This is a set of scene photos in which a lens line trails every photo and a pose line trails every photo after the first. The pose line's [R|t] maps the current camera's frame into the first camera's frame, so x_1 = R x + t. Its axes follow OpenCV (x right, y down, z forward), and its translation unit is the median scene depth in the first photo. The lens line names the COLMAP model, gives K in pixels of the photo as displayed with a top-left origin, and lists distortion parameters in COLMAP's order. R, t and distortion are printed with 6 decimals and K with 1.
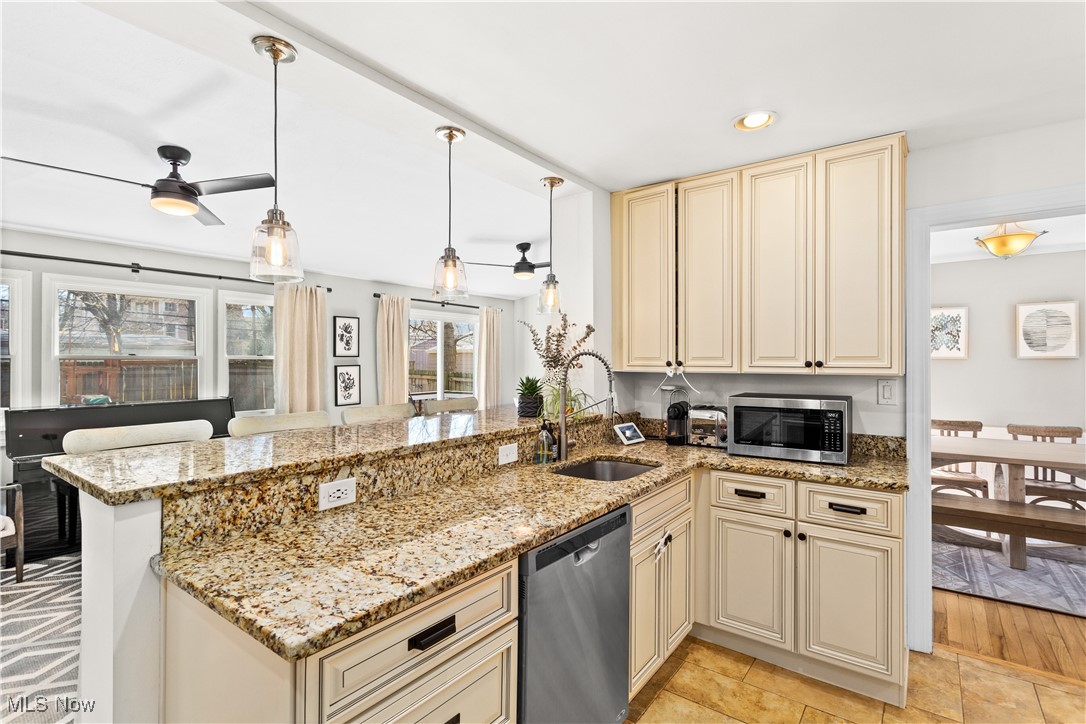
lens RADIAL K [[515.5, 0, 542.9], [0, 515.5, 359.1], [0, 0, 1]] dist [0.005093, 0.000556]
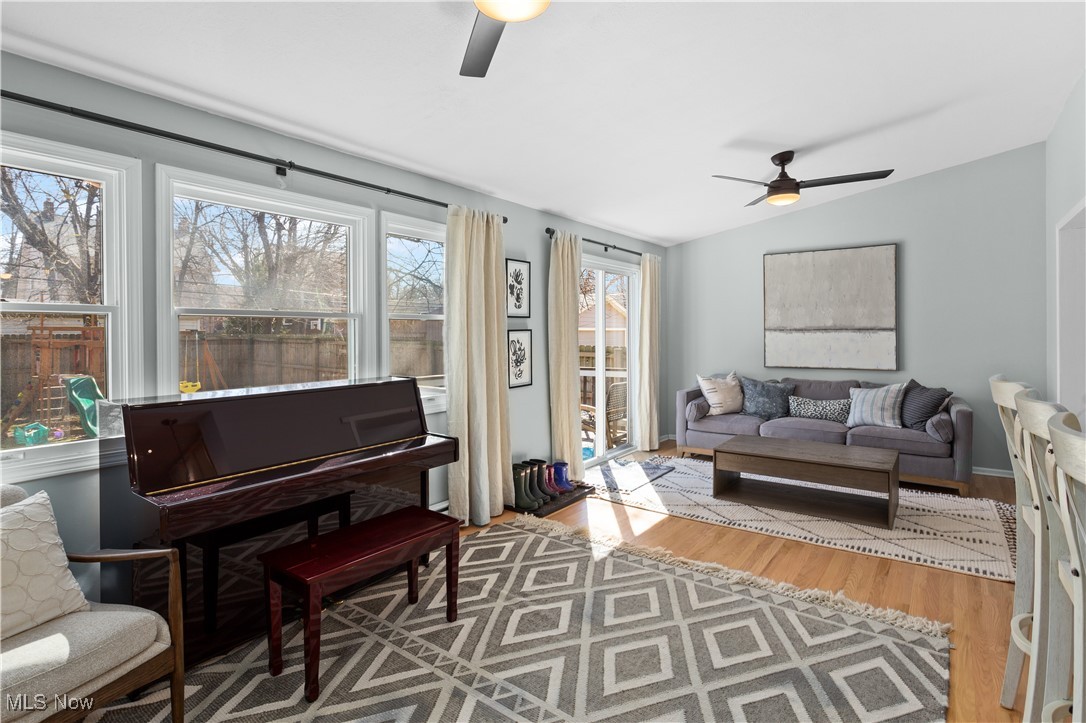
lens RADIAL K [[559.9, 0, 541.9], [0, 559.9, 334.5], [0, 0, 1]] dist [-0.000018, 0.001677]
pose [[0.999641, -0.004787, 0.026356, -0.862190], [0.004649, 0.999975, 0.005312, 0.034158], [-0.026381, -0.005187, 0.999638, 0.566962]]
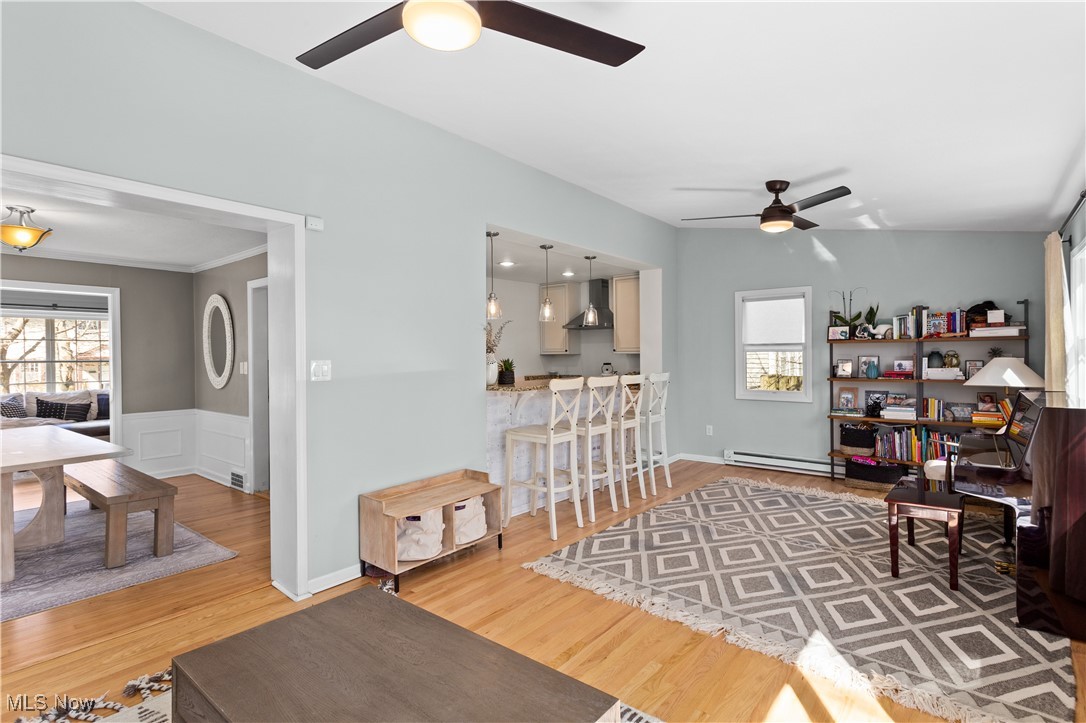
lens RADIAL K [[529.5, 0, 546.7], [0, 529.5, 357.4], [0, 0, 1]] dist [0.002138, 0.000756]
pose [[-0.999329, 0.011749, 0.034704, -0.227722], [0.011754, 0.999931, -0.000059, 0.035067], [-0.034702, 0.000349, -0.999398, 2.876860]]
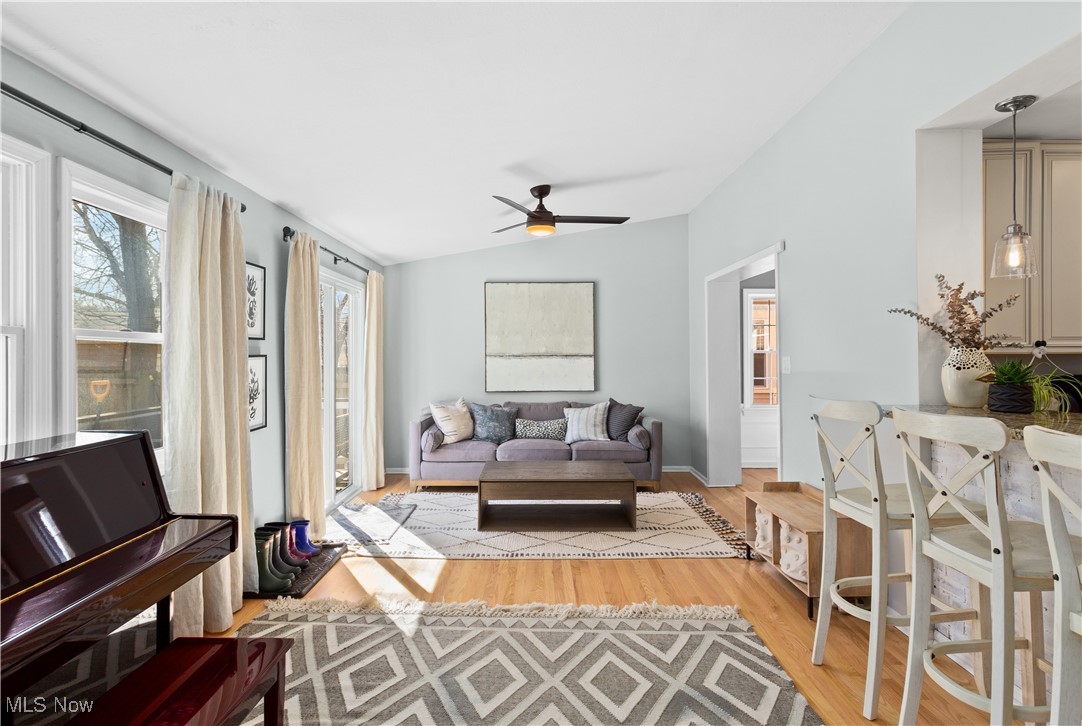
lens RADIAL K [[555.2, 0, 539.7], [0, 555.2, 354.6], [0, 0, 1]] dist [-0.001412, 0.000774]
pose [[0.791965, -0.001199, 0.610565, -1.155875], [0.002729, 0.999995, -0.001577, 0.030421], [-0.610560, 0.002916, 0.791964, 0.866836]]
